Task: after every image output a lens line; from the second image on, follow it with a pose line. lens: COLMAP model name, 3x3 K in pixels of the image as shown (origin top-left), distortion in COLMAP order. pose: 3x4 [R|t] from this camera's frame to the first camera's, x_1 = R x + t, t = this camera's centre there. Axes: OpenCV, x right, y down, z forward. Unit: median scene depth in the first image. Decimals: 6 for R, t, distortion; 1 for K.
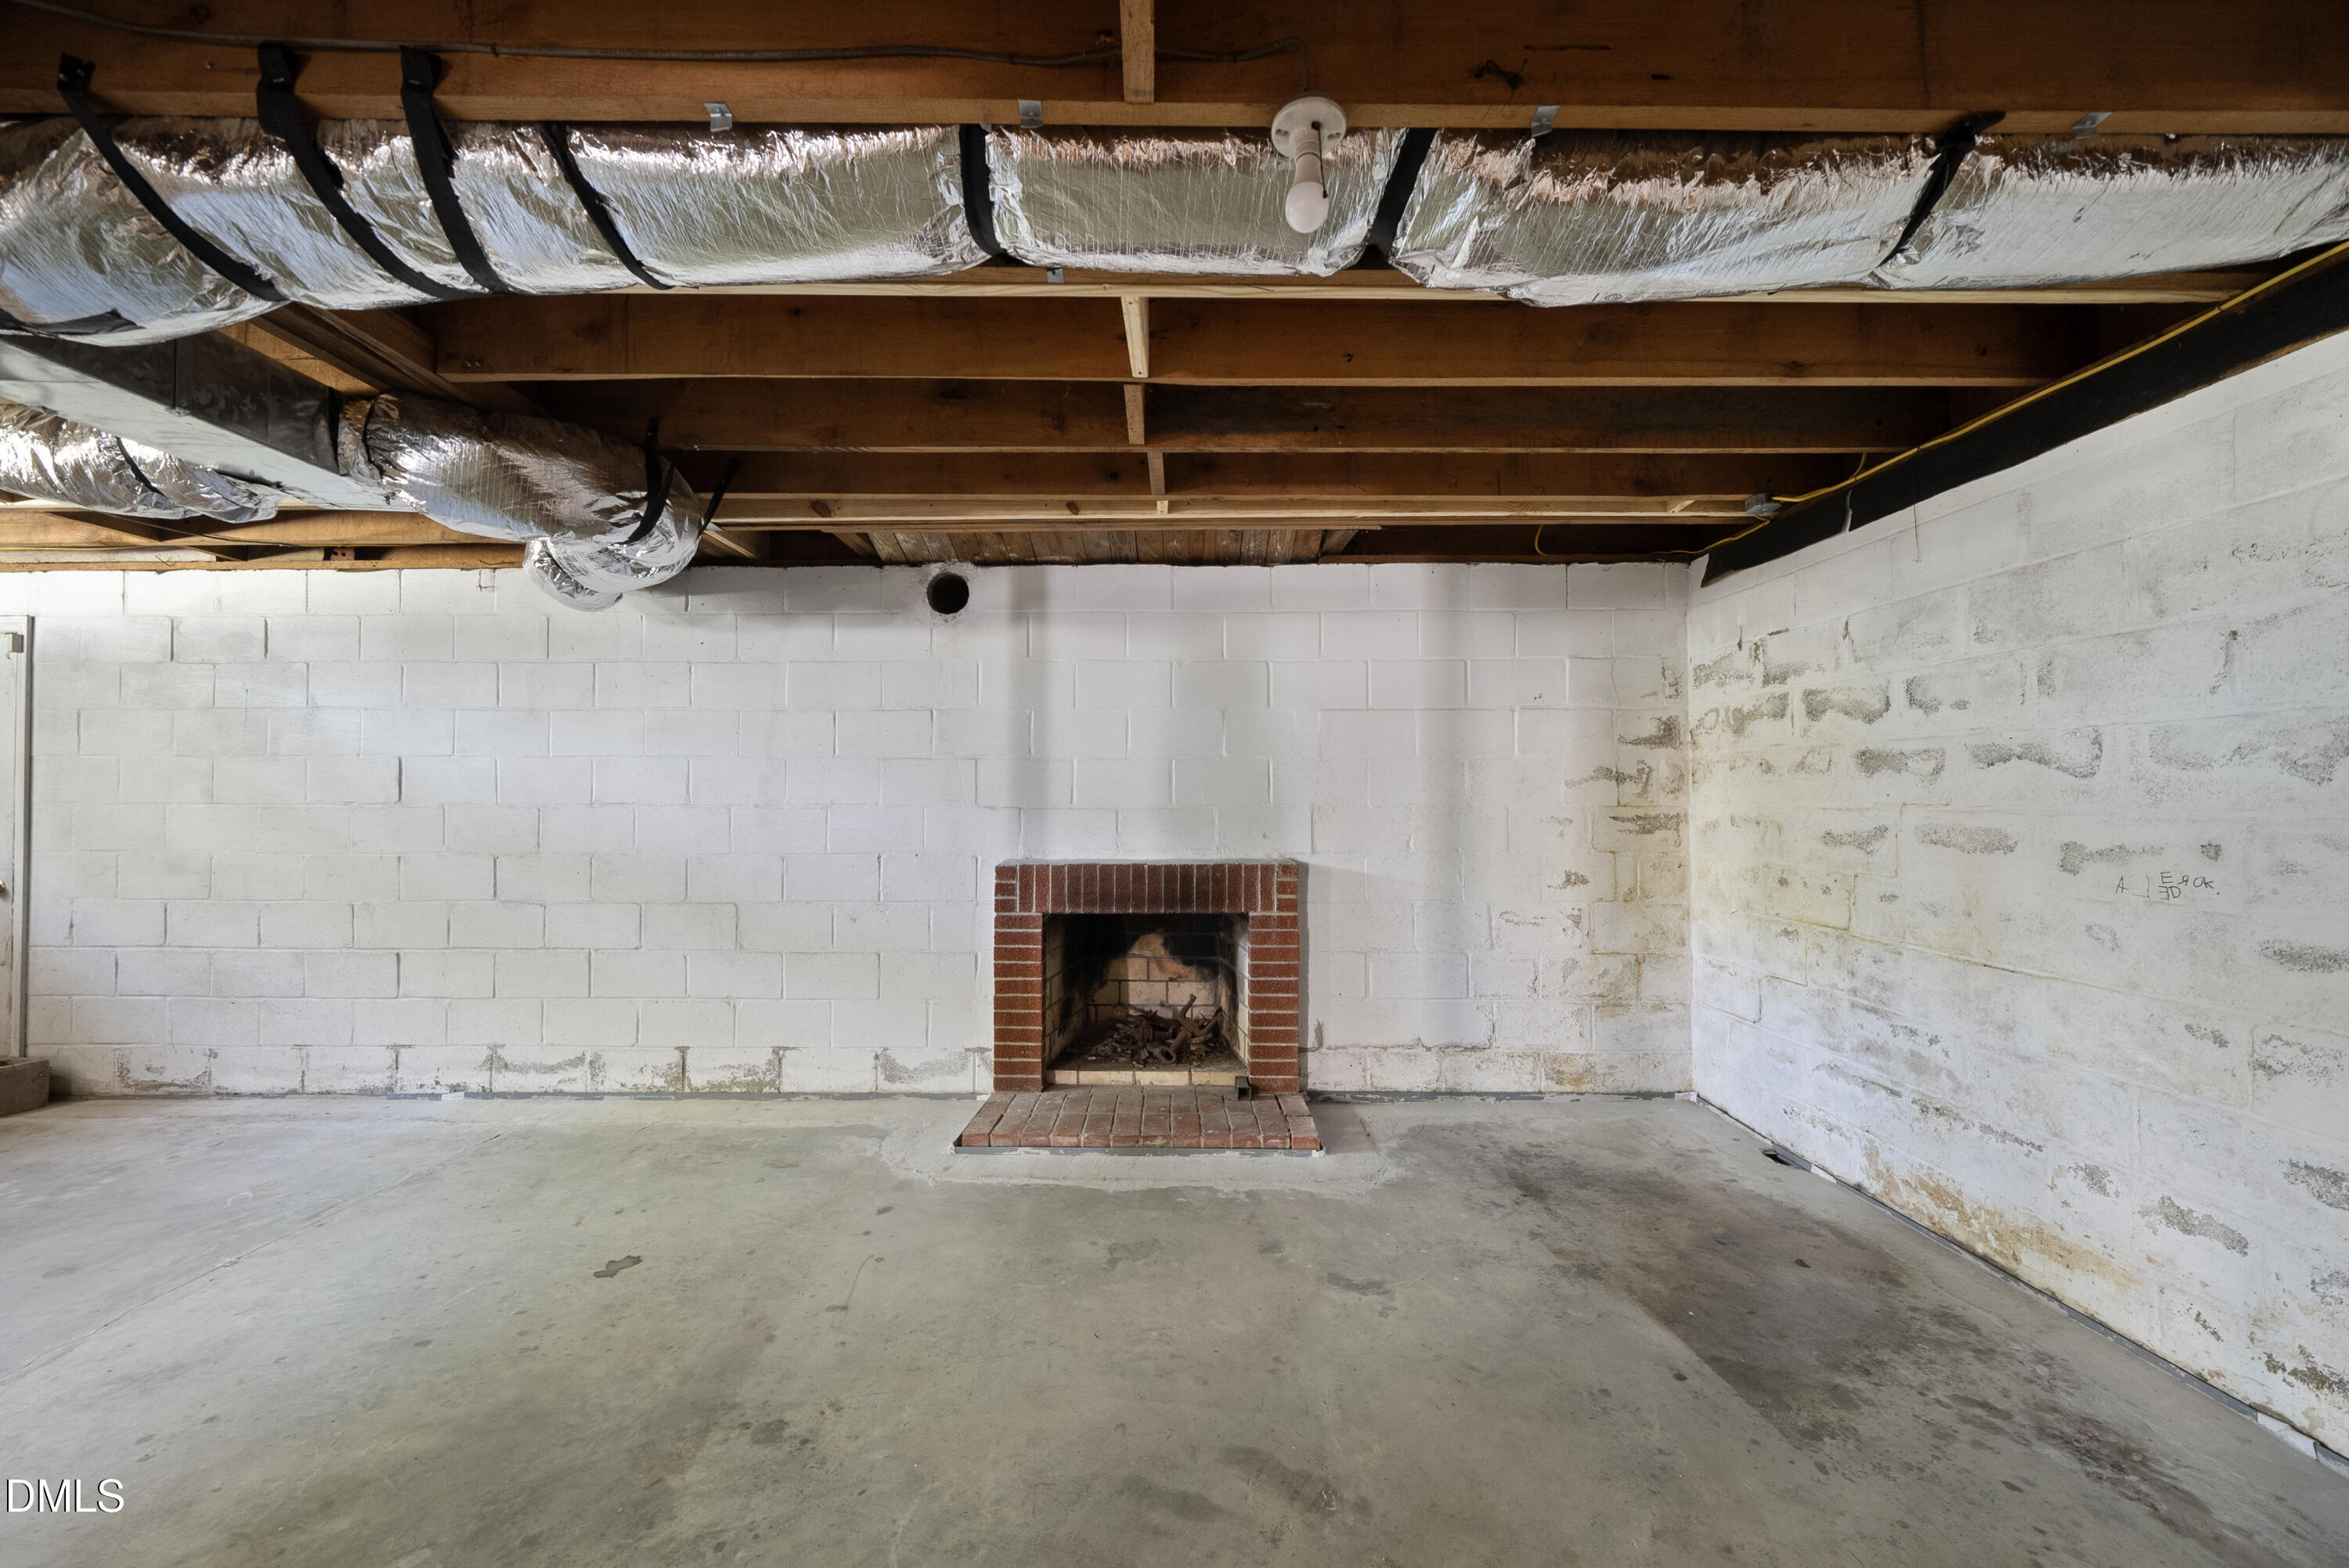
lens RADIAL K [[858.0, 0, 1220.2], [0, 858.0, 793.4], [0, 0, 1]] dist [-0.009039, 0.000700]
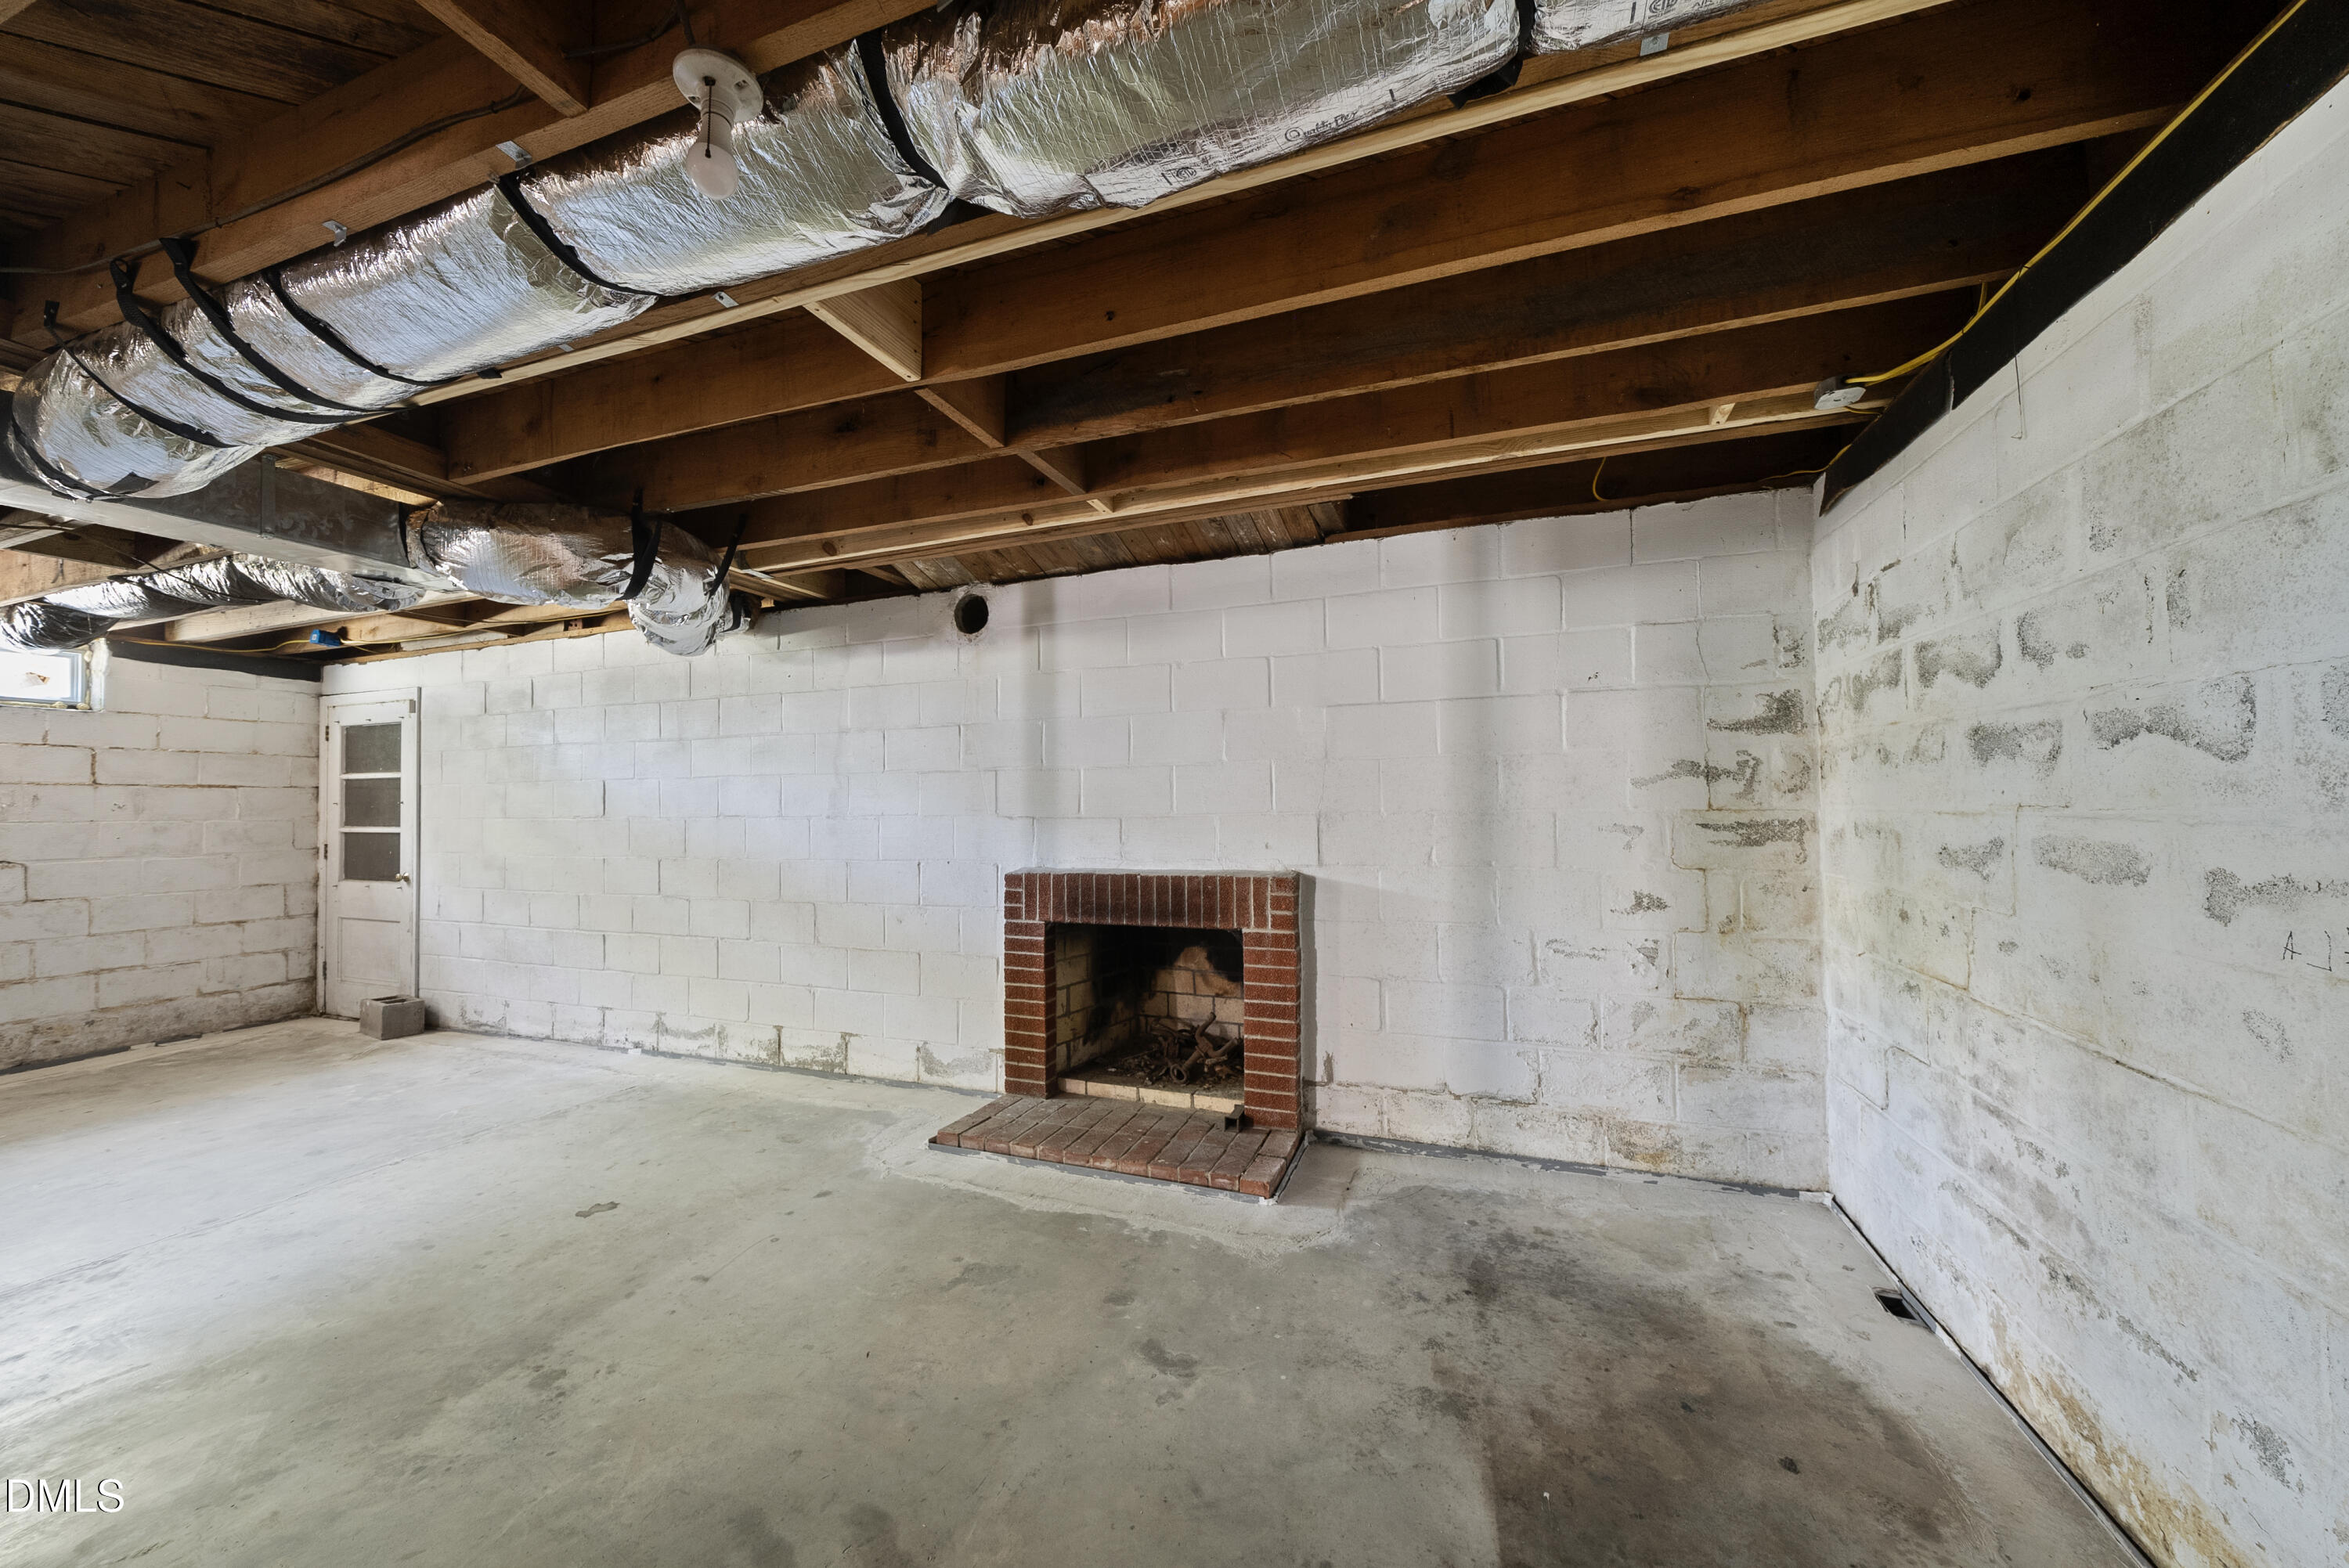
lens RADIAL K [[858.0, 0, 1171.9], [0, 858.0, 792.3], [0, 0, 1]] dist [-0.009039, 0.000700]
pose [[0.936367, -0.016616, -0.350629, 0.332635], [0.014047, 0.999853, -0.009868, -0.000561], [0.350741, 0.004315, 0.936463, 0.120383]]
